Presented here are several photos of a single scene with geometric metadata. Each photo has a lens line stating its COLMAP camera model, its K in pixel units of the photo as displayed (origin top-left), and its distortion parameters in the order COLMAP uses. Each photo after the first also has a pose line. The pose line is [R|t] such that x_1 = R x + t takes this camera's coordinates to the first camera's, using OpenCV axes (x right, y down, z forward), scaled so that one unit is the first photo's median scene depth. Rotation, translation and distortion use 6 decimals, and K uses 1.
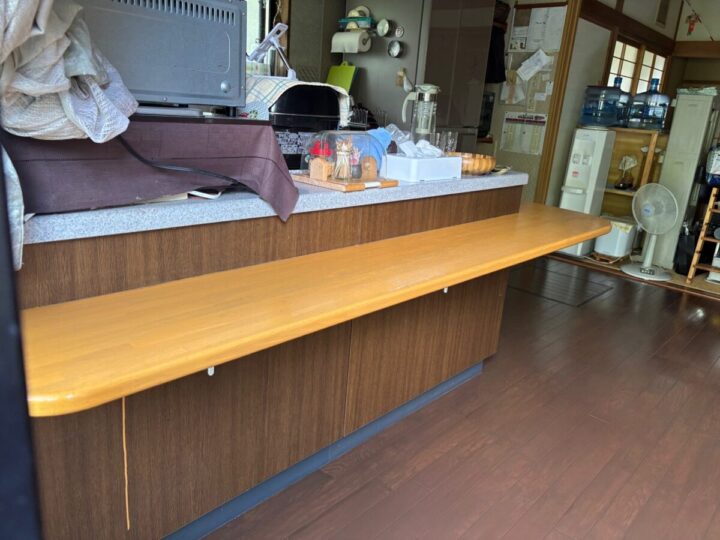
lens RADIAL K [[546.2, 0, 360.0], [0, 546.2, 270.0], [0, 0, 1]] dist [0.015861, -0.004552]
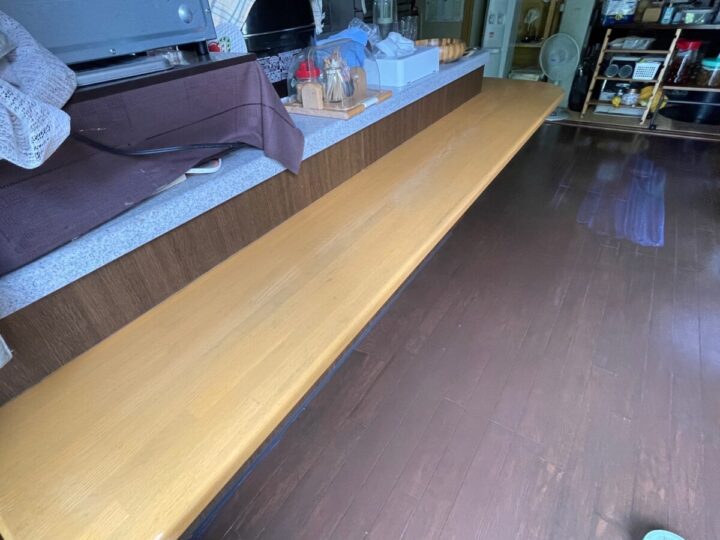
lens RADIAL K [[366.3, 0, 347.3], [0, 366.3, 272.5], [0, 0, 1]] dist [-0.023230, 0.013106]
pose [[0.979514, -0.198661, 0.032948, -0.091428], [0.172605, 0.912539, 0.370782, -0.125527], [-0.103727, -0.357500, 0.928135, 0.307779]]
